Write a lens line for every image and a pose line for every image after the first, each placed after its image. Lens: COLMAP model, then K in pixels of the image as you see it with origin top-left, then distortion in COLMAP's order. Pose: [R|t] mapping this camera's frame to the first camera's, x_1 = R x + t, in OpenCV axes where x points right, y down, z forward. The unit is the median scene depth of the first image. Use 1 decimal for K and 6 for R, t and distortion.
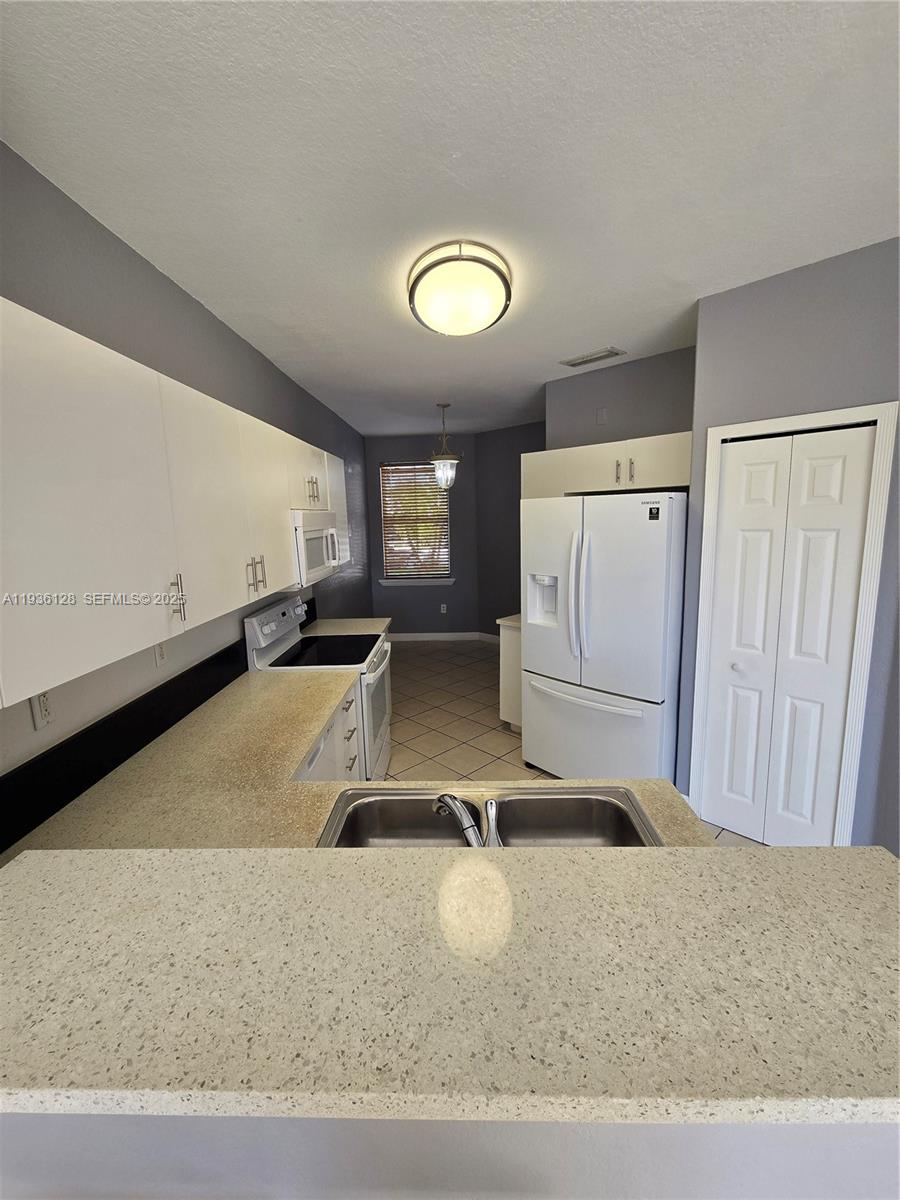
lens RADIAL K [[488.5, 0, 448.5], [0, 488.5, 584.1], [0, 0, 1]] dist [0.010110, -0.005308]
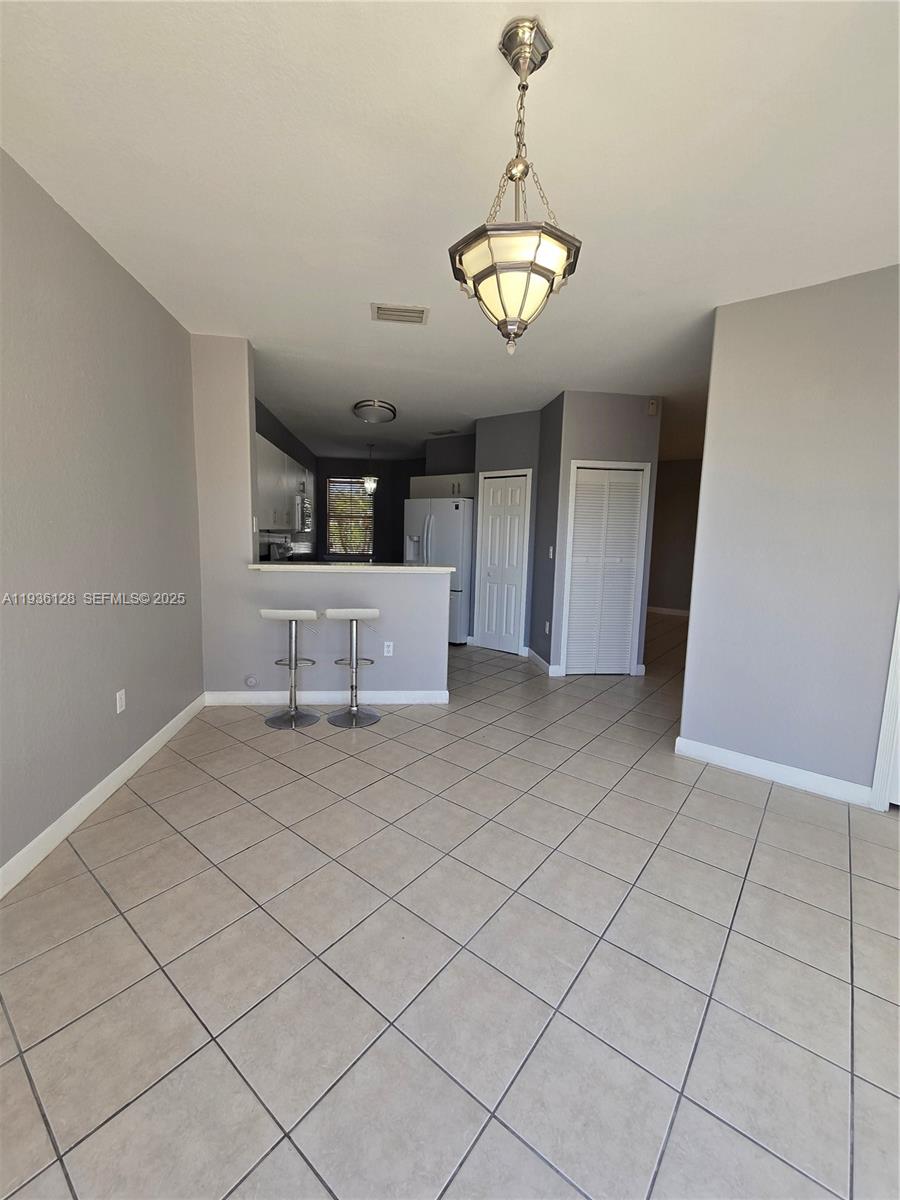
lens RADIAL K [[488.5, 0, 448.5], [0, 488.5, 584.1], [0, 0, 1]] dist [0.010110, -0.005308]
pose [[0.989556, 0.036824, 0.139369, 0.218589], [-0.031991, 0.998812, -0.036756, 0.971720], [-0.140557, 0.031913, 0.989558, -4.021967]]
